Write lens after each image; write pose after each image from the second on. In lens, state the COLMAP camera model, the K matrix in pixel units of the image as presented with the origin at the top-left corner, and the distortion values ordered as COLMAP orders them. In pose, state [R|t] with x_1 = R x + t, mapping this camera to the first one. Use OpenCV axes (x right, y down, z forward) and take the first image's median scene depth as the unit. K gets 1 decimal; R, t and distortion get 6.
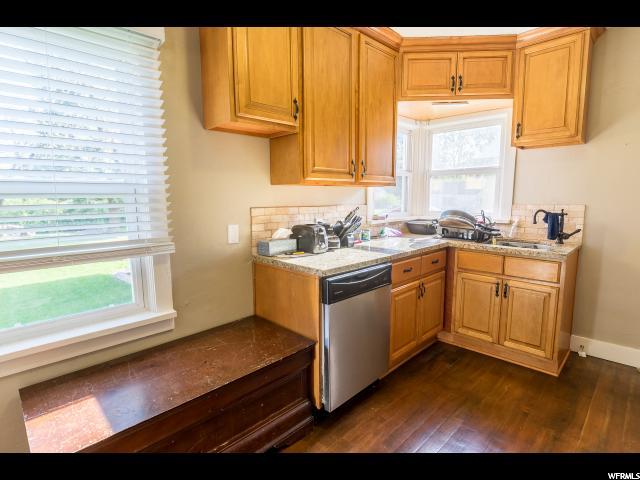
lens RADIAL K [[334.6, 0, 320.2], [0, 334.6, 238.7], [0, 0, 1]] dist [0.004276, 0.000089]
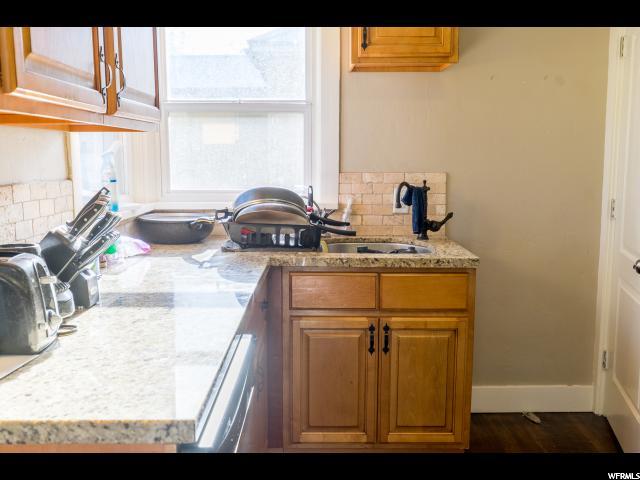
lens RADIAL K [[625.7, 0, 320.5], [0, 625.7, 239.7], [0, 0, 1]] dist [0.007457, 0.000000]
pose [[0.704372, -0.091345, 0.703929, -0.182900], [0.088659, 0.995241, 0.040433, -0.045327], [-0.704272, 0.033930, 0.709119, 0.358708]]
